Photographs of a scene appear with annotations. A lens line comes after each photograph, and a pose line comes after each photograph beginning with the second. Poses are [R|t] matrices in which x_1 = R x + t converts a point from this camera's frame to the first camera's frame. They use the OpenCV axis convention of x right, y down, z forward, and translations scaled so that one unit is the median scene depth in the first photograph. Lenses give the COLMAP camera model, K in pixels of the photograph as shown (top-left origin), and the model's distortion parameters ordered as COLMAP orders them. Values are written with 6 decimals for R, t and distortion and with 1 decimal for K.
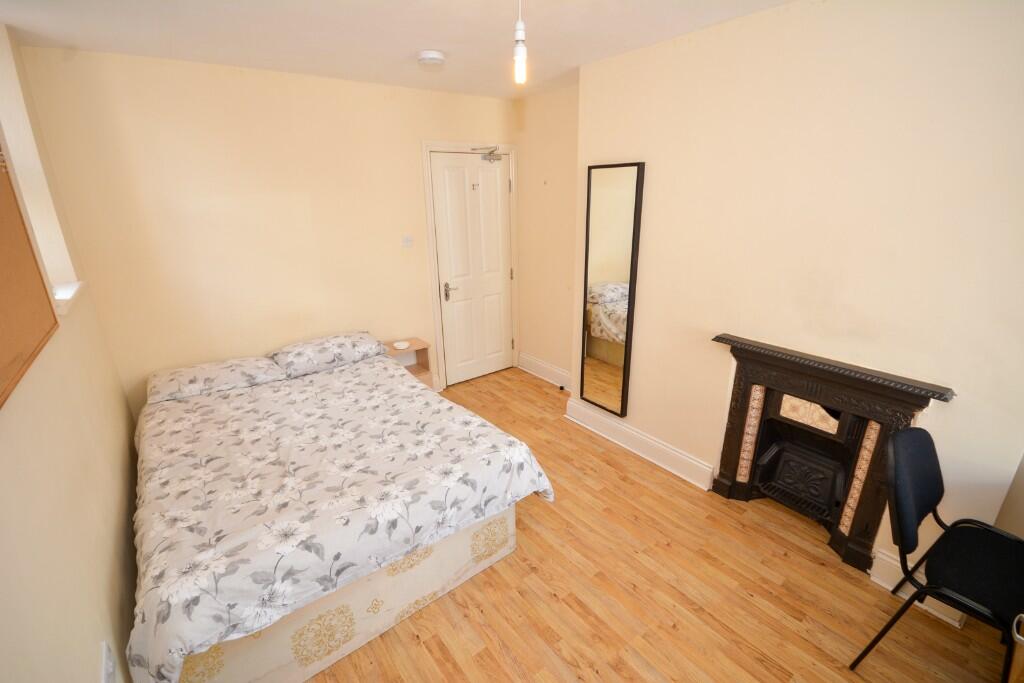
lens RADIAL K [[443.9, 0, 512.0], [0, 443.9, 341.5], [0, 0, 1]] dist [-0.000261, -0.000177]
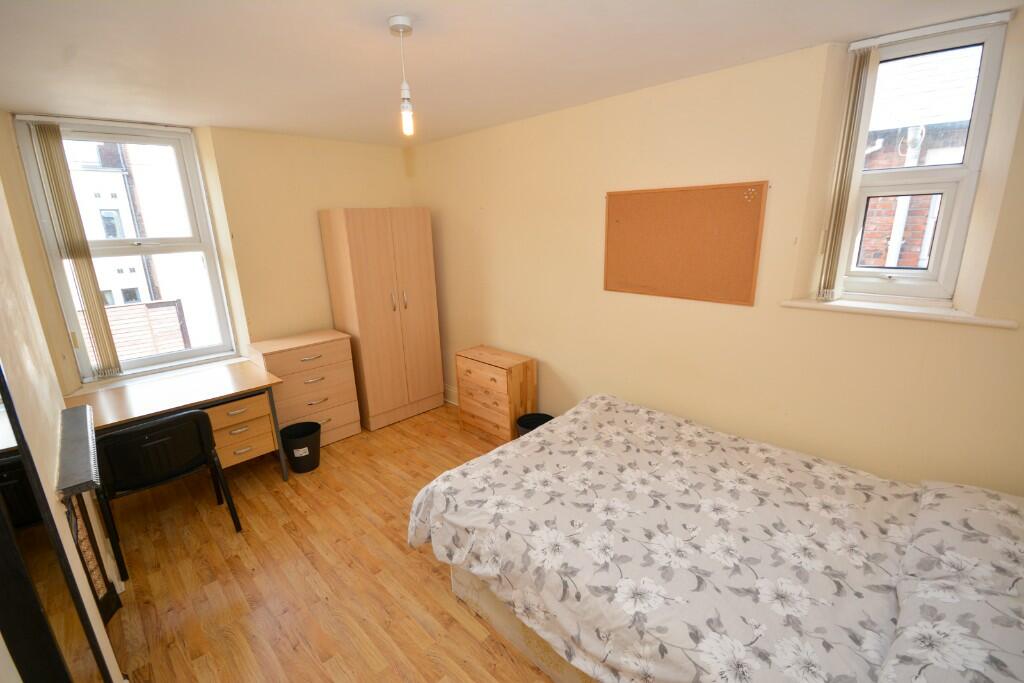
lens RADIAL K [[443.9, 0, 512.0], [0, 443.9, 341.5], [0, 0, 1]] dist [-0.000261, -0.000177]
pose [[-0.991741, 0.070490, -0.107152, -0.060466], [0.000057, 0.835679, 0.549218, -0.565608], [0.128259, 0.544675, -0.828781, 1.665201]]
